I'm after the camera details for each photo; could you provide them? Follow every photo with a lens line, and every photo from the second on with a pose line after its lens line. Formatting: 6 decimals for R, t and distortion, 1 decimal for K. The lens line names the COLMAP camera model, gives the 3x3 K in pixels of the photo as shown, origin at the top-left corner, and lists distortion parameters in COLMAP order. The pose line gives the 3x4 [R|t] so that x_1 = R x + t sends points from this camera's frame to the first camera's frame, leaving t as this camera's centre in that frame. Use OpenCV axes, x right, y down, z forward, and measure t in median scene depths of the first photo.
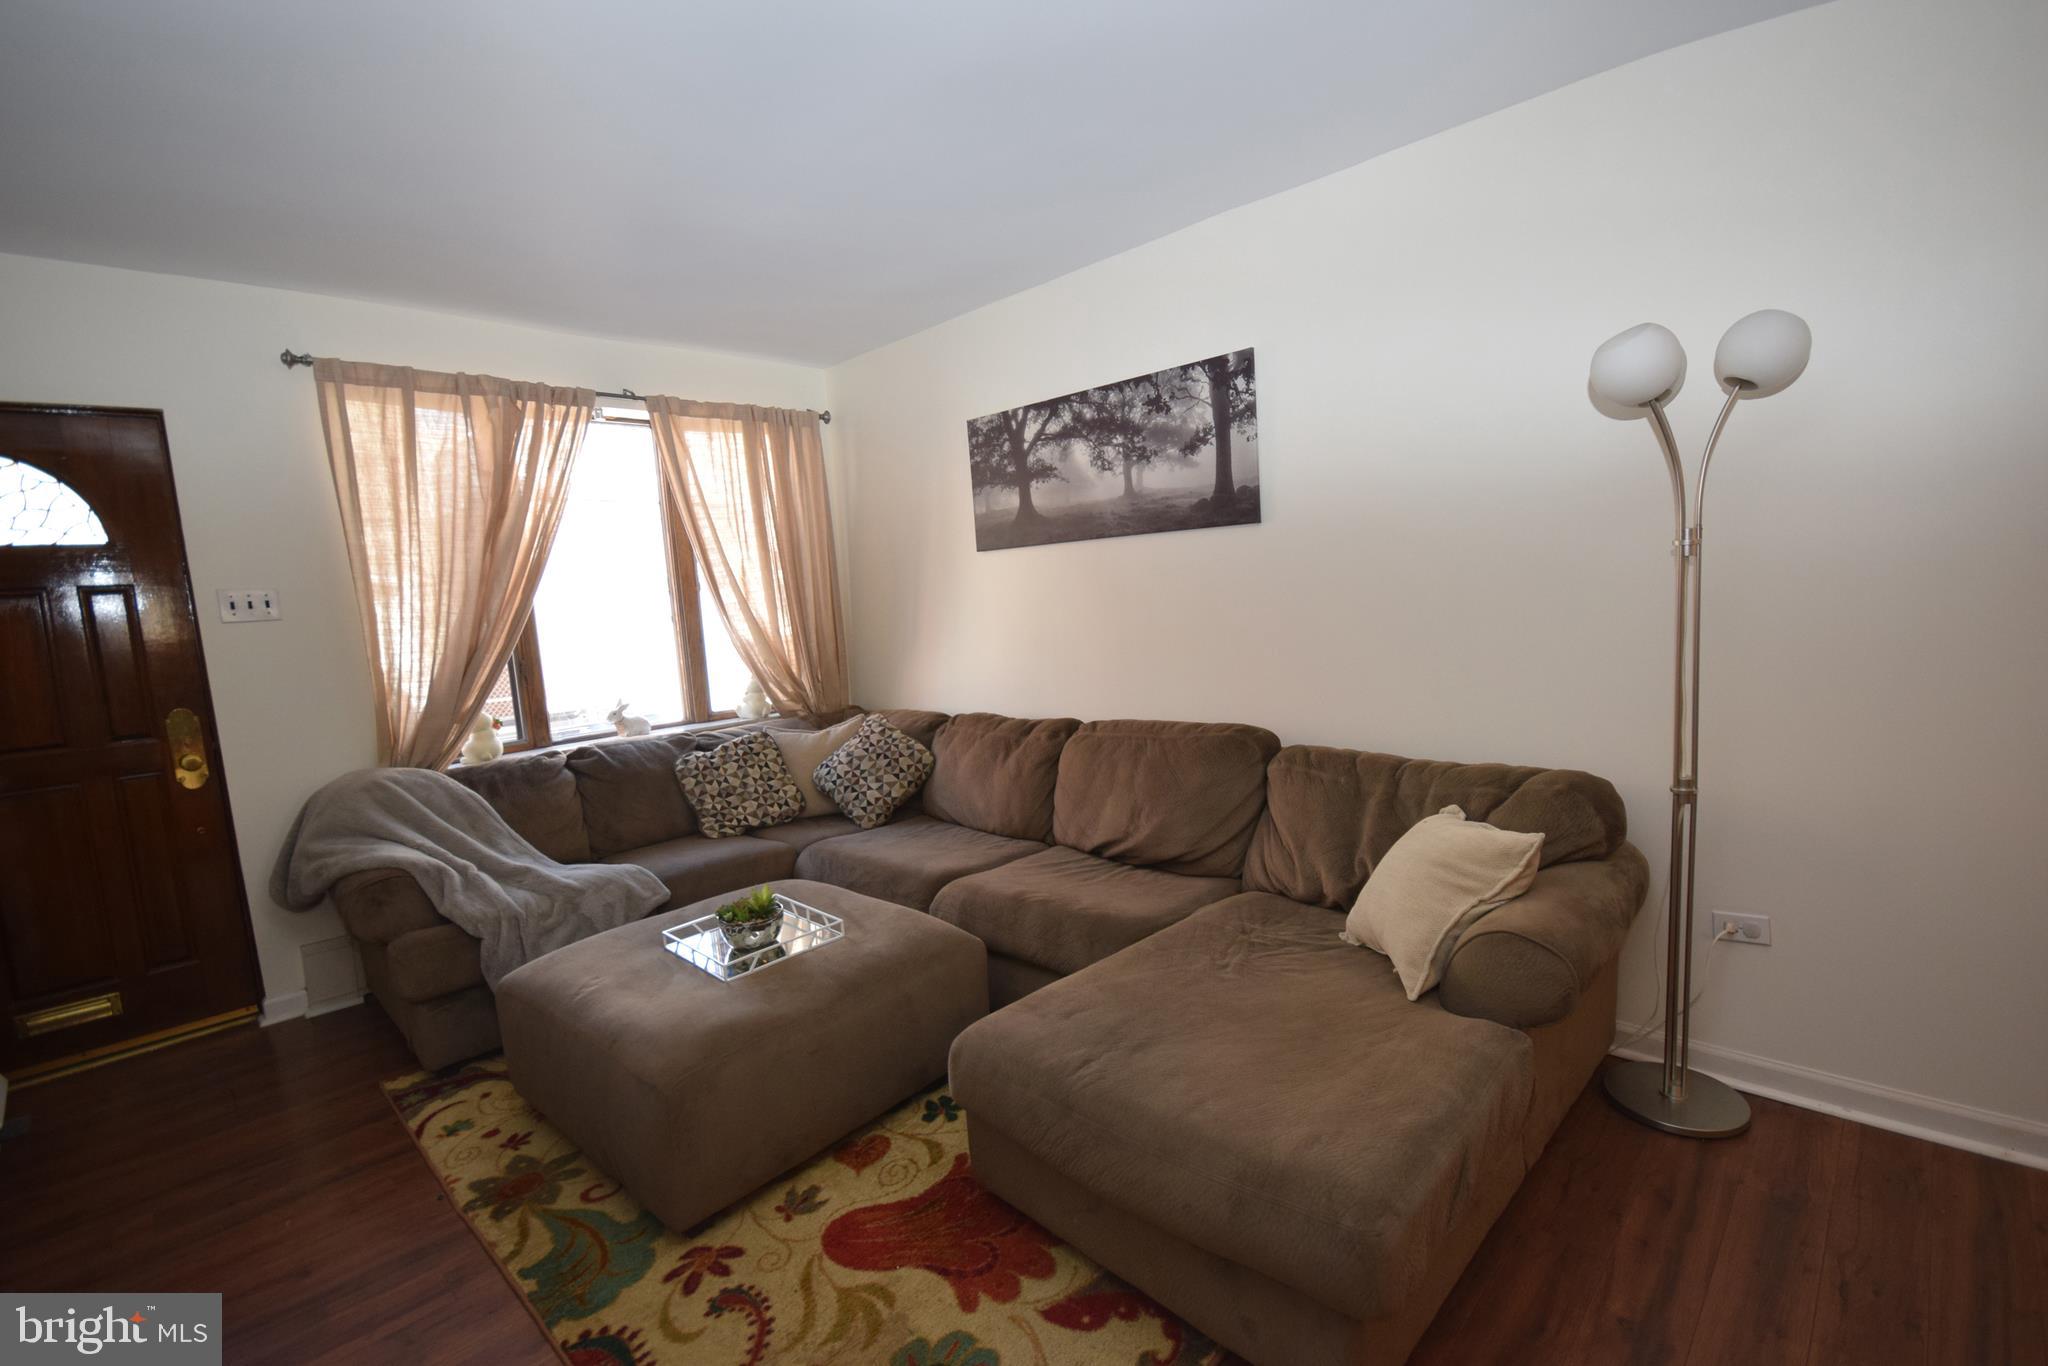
lens RADIAL K [[922.6, 0, 1051.6], [0, 922.6, 690.3], [0, 0, 1]] dist [-0.002930, -0.000517]
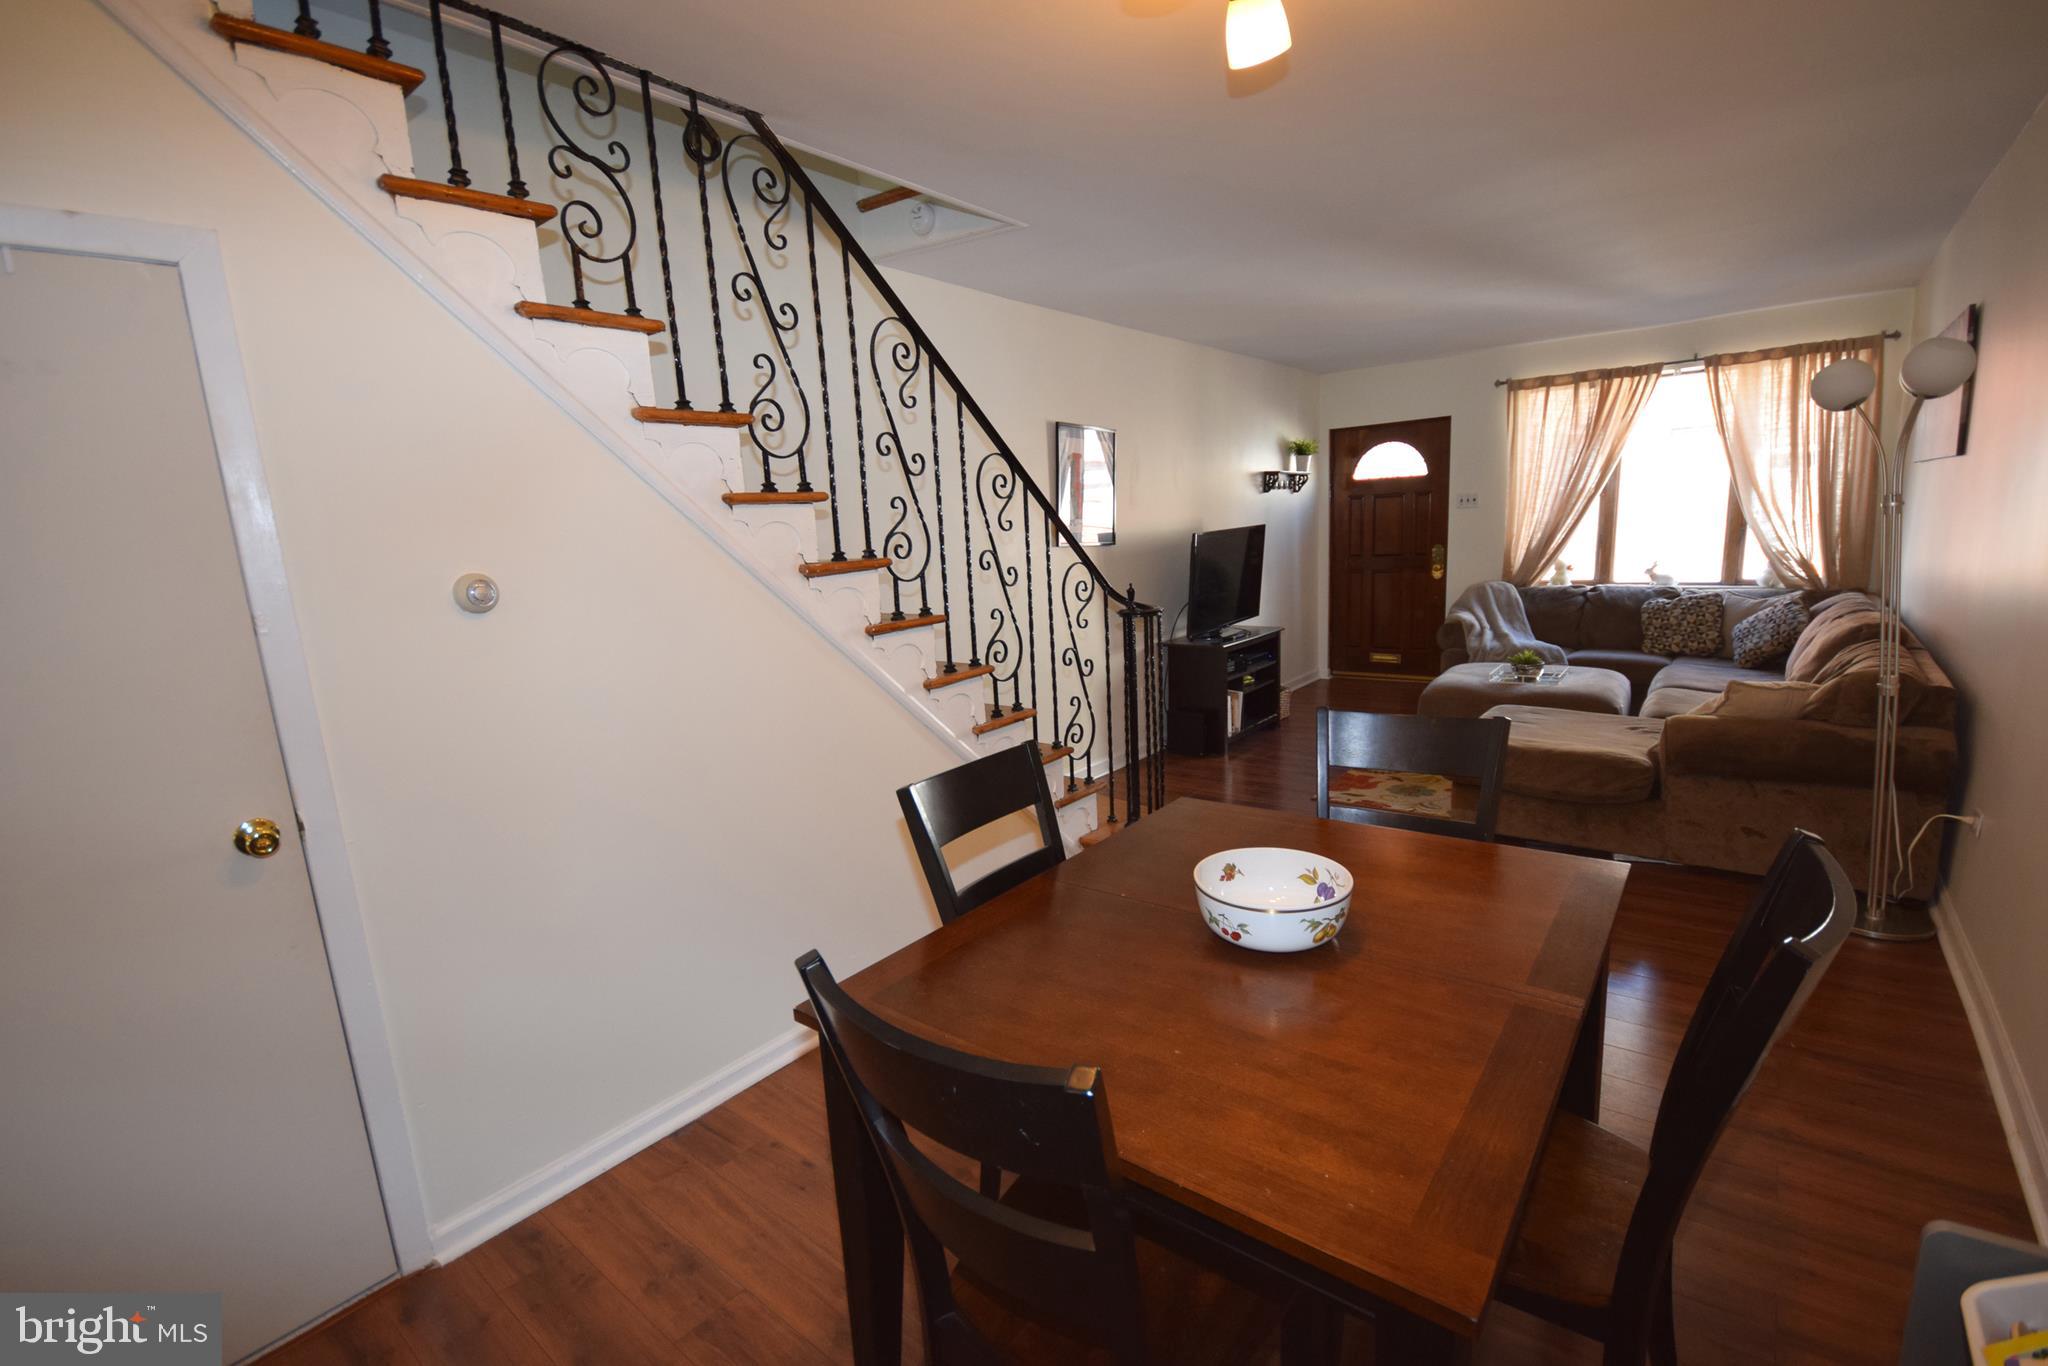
lens RADIAL K [[902.2, 0, 1024.0], [0, 902.2, 691.8], [0, 0, 1]] dist [0.000512, -0.000133]
pose [[0.082120, 0.227694, -0.970264, 1.058649], [-0.067665, 0.972579, 0.222511, -0.047881], [0.994323, 0.047380, 0.095275, -0.210763]]
